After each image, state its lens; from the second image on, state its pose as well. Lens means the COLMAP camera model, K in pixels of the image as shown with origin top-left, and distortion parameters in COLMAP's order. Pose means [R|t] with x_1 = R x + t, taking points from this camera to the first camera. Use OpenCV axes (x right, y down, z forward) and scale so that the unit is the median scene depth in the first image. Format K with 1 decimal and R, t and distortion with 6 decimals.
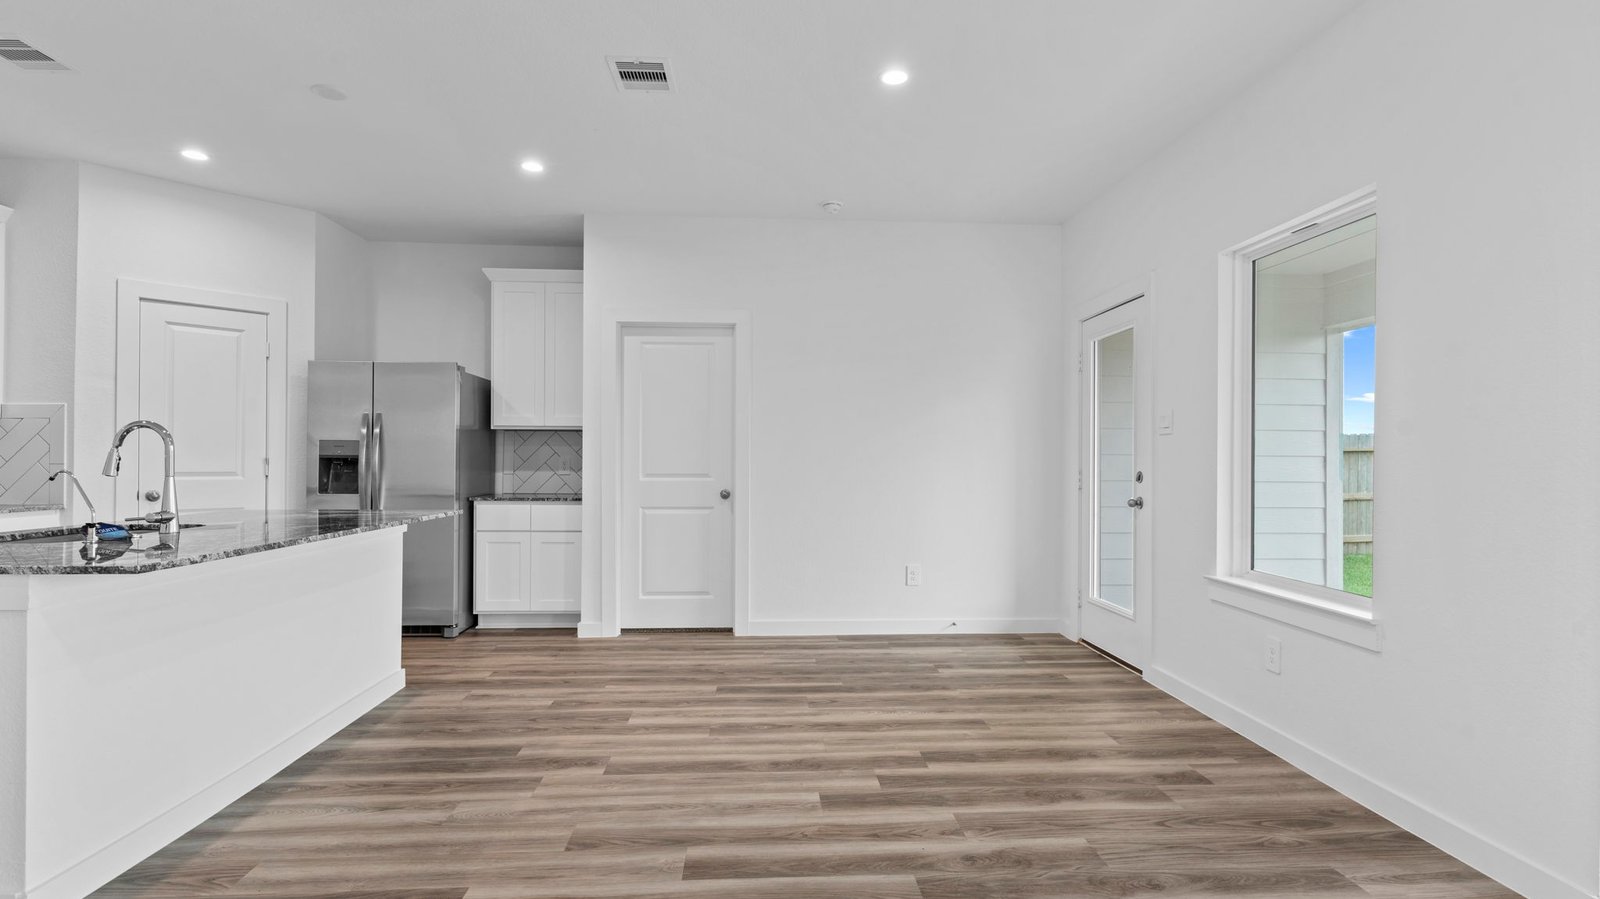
lens RADIAL K [[774.8, 0, 799.1], [0, 774.8, 458.0], [0, 0, 1]] dist [0.000792, -0.000156]
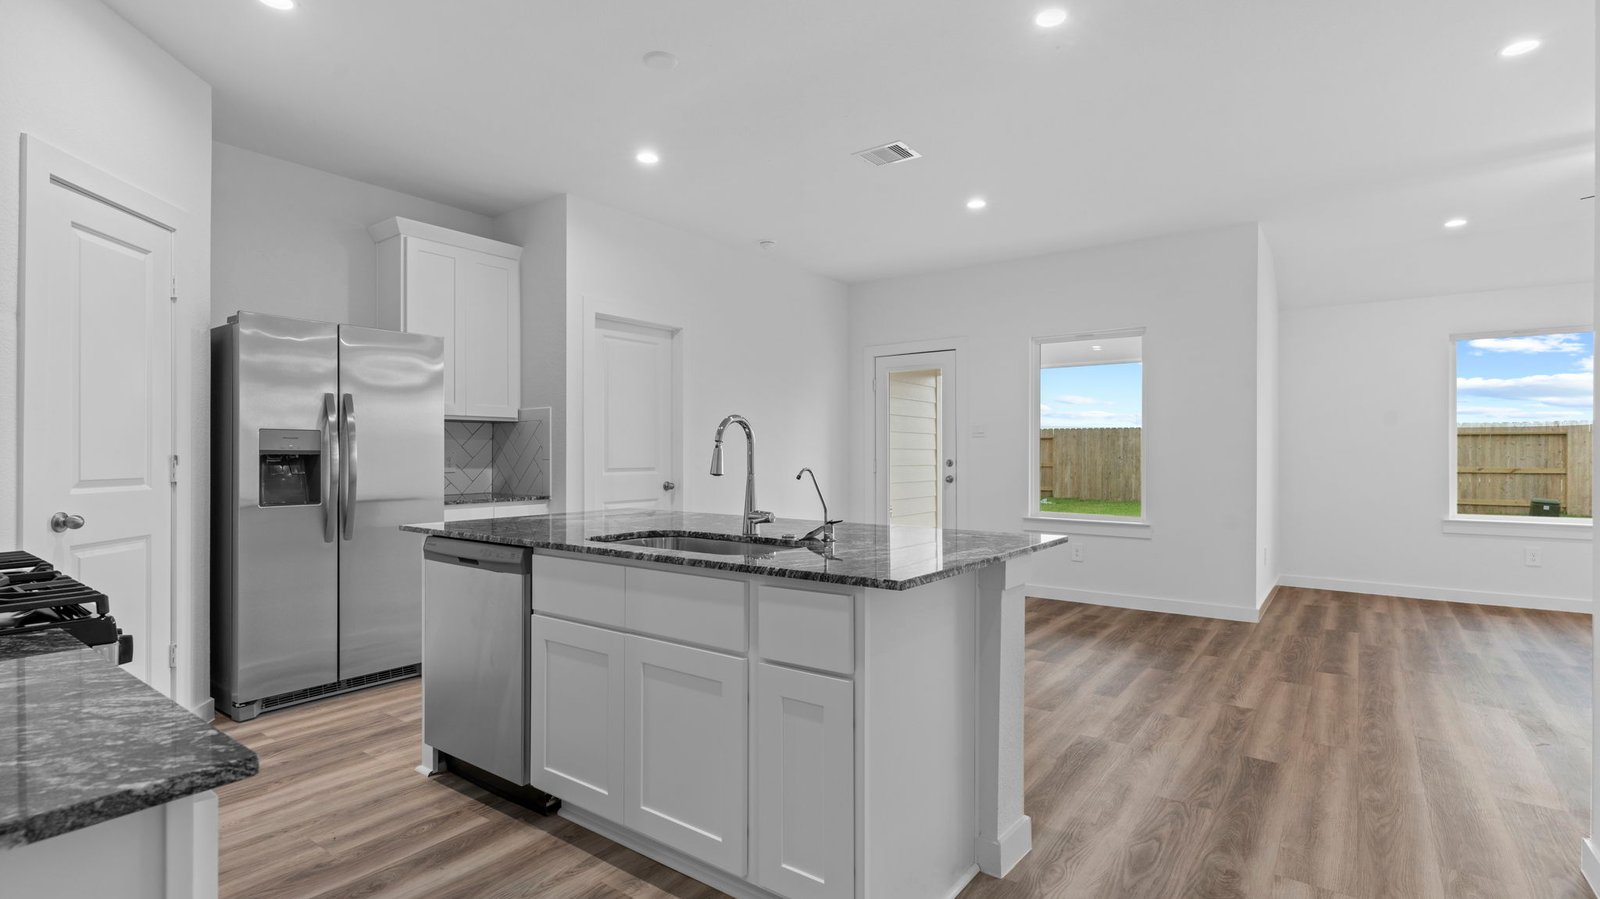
lens RADIAL K [[756.6, 0, 795.0], [0, 756.6, 450.4], [0, 0, 1]] dist [-0.000554, -0.000092]
pose [[0.647020, -0.002194, 0.762470, -0.818273], [0.002652, 0.999996, 0.000627, -0.003209], [-0.762469, 0.001616, 0.647023, 0.198390]]
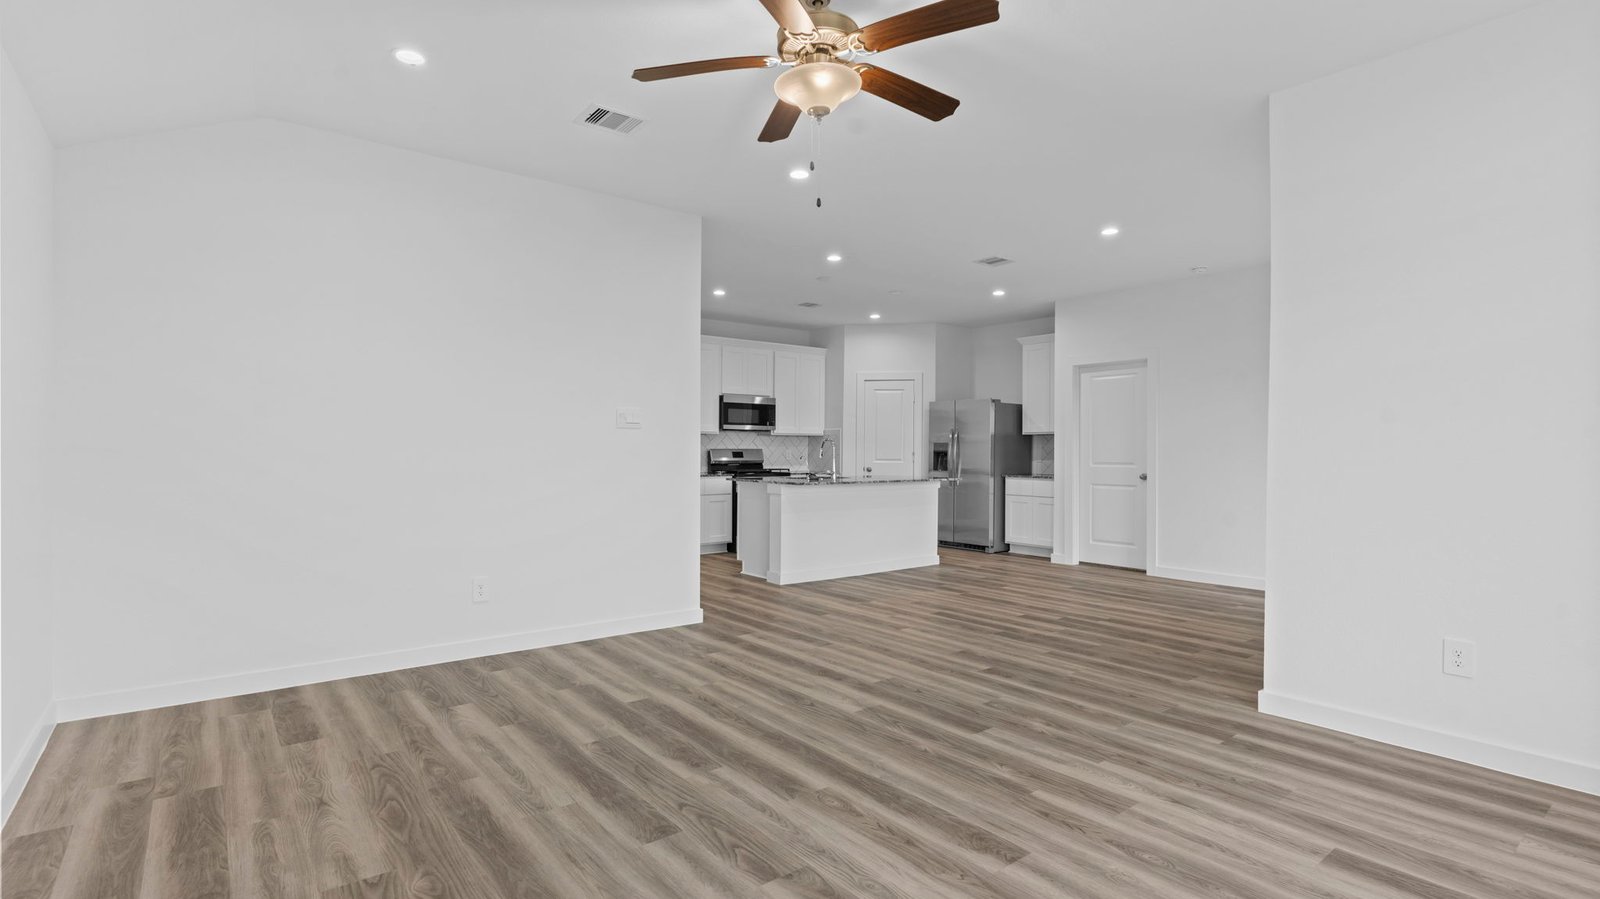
lens RADIAL K [[756.6, 0, 795.0], [0, 756.6, 450.4], [0, 0, 1]] dist [-0.000554, -0.000092]
pose [[0.570566, -0.003834, -0.821243, 0.725503], [-0.000316, 0.999988, -0.004888, 0.004832], [0.821251, 0.003049, 0.570558, -0.353818]]
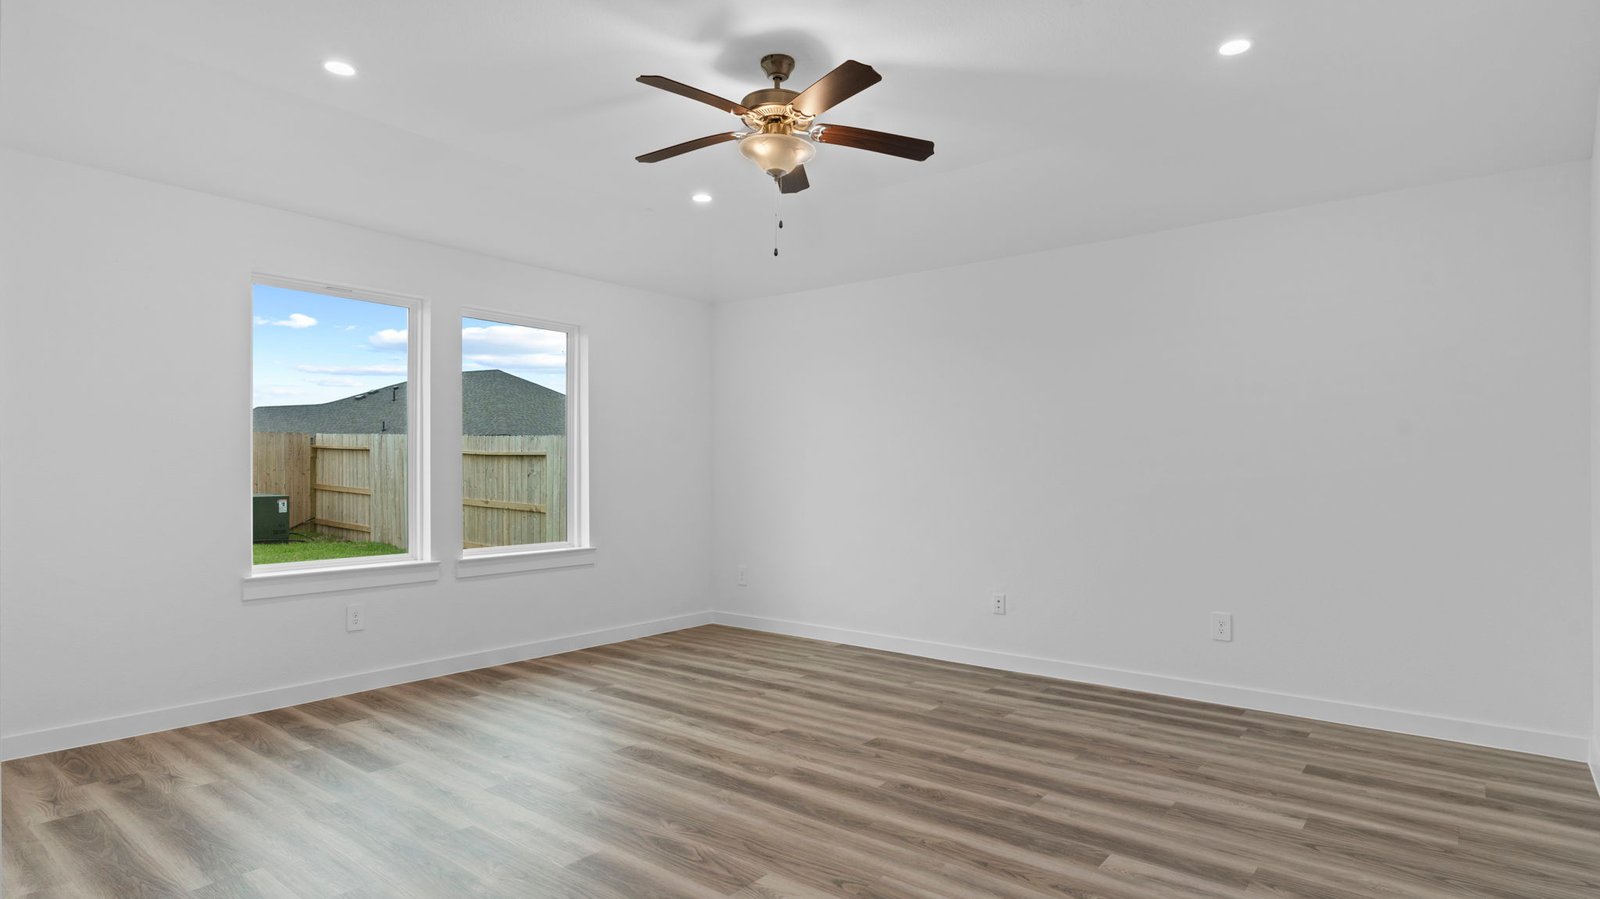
lens RADIAL K [[845.9, 0, 798.0], [0, 845.9, 497.8], [0, 0, 1]] dist [-0.000834, -0.000222]
pose [[-0.741004, -0.030891, 0.670790, -0.143084], [-0.007977, 0.999276, 0.037207, 0.000235], [-0.671453, 0.022219, -0.740714, 0.428281]]
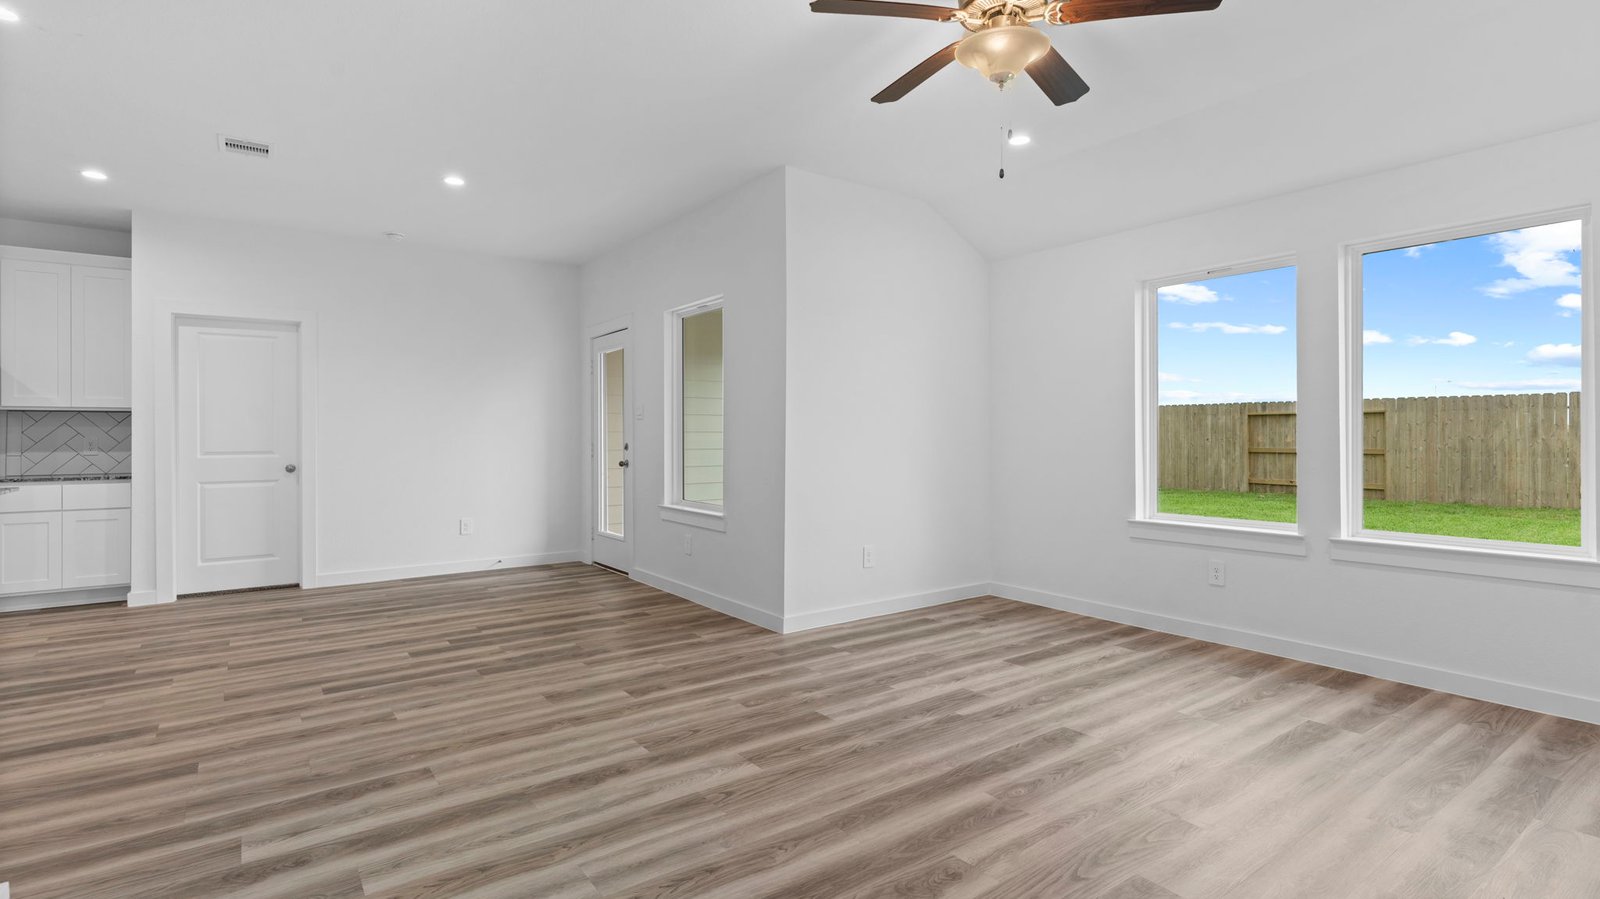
lens RADIAL K [[765.8, 0, 800.7], [0, 765.8, 432.8], [0, 0, 1]] dist [0.000176, -0.000149]
pose [[0.841606, -0.006362, 0.540054, -0.075107], [0.007598, 0.999971, -0.000060, -0.000540], [-0.540038, 0.004154, 0.841630, -0.393331]]
